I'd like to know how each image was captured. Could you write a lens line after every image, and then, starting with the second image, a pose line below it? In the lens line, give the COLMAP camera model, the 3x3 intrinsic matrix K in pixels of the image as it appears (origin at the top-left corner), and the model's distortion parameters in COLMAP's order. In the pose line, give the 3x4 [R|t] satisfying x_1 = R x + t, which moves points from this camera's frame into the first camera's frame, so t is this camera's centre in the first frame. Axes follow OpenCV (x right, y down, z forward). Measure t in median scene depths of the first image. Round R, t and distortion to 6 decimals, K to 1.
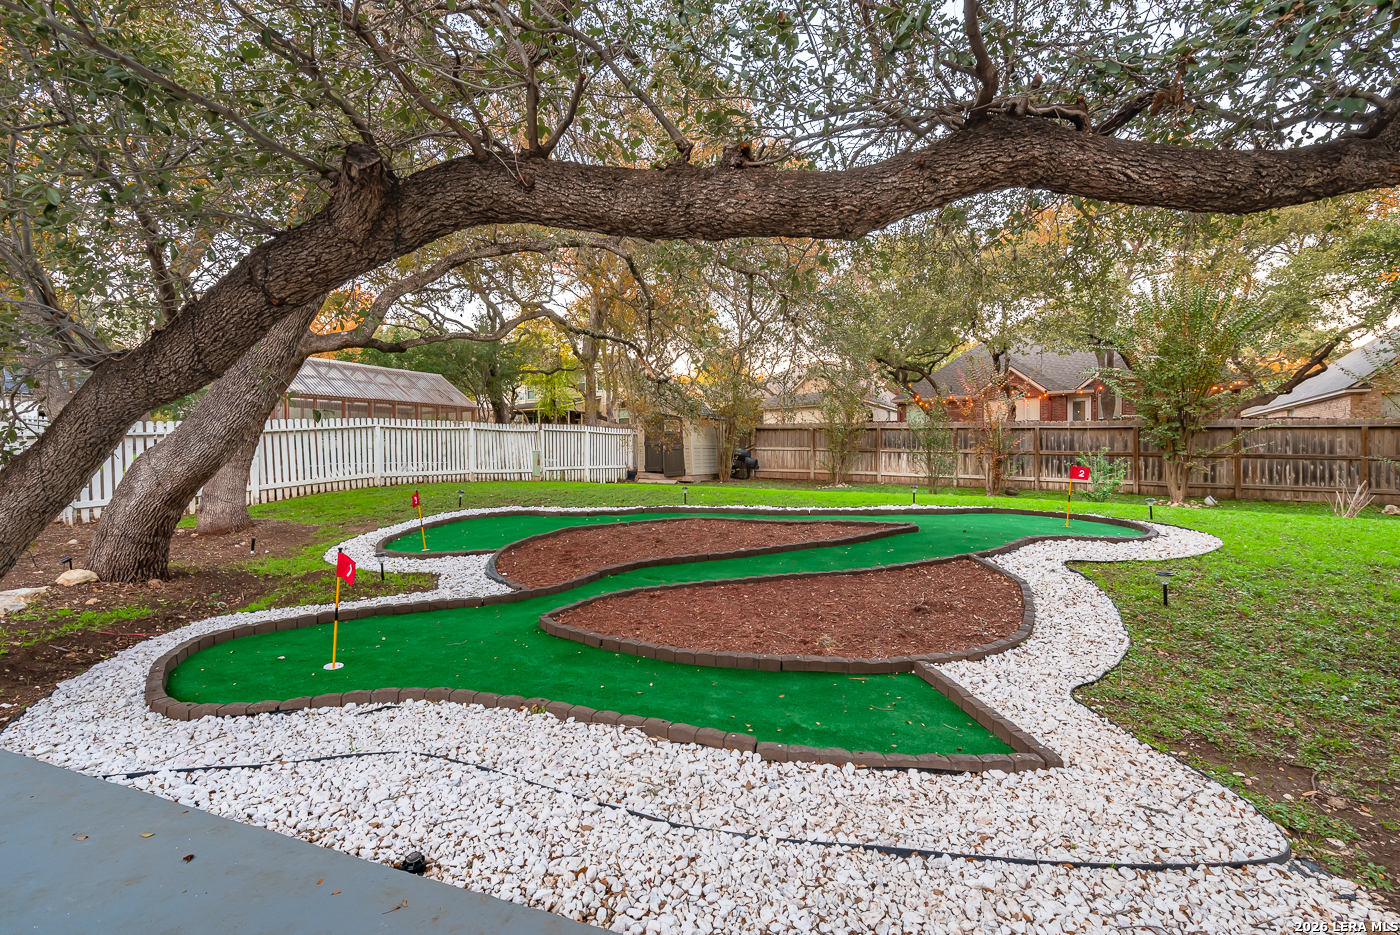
lens RADIAL K [[600.9, 0, 697.5], [0, 600.9, 462.4], [0, 0, 1]] dist [-0.001831, -0.000455]
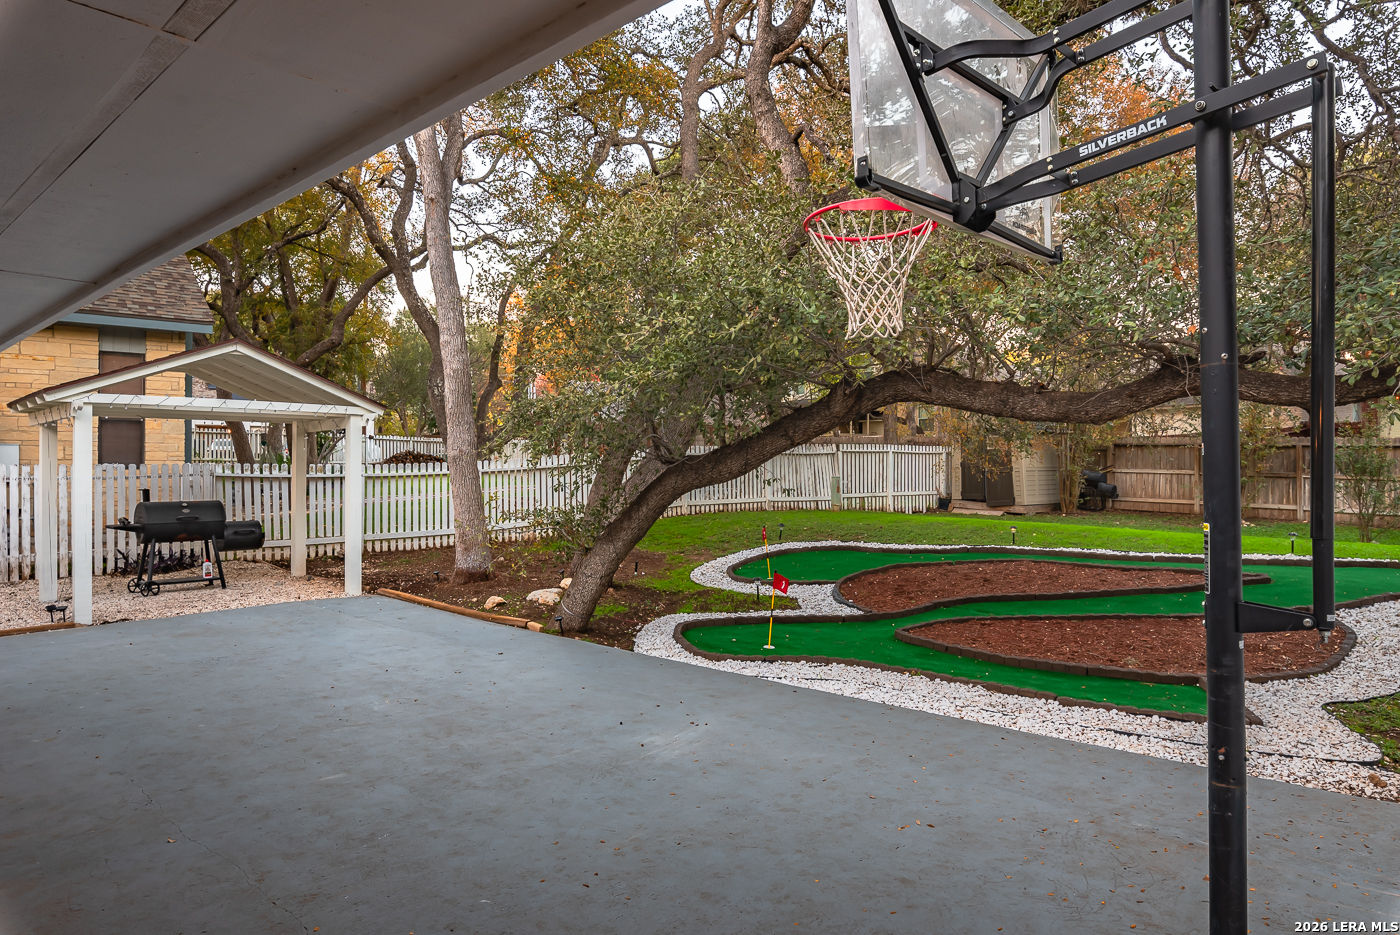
lens RADIAL K [[876.2, 0, 698.9], [0, 876.2, 464.9], [0, 0, 1]] dist [-0.005499, 0.000748]
pose [[0.933150, 0.001291, -0.359484, 0.015010], [-0.004219, 0.999964, -0.007362, -0.052269], [0.359462, 0.008386, 0.933122, -0.556011]]
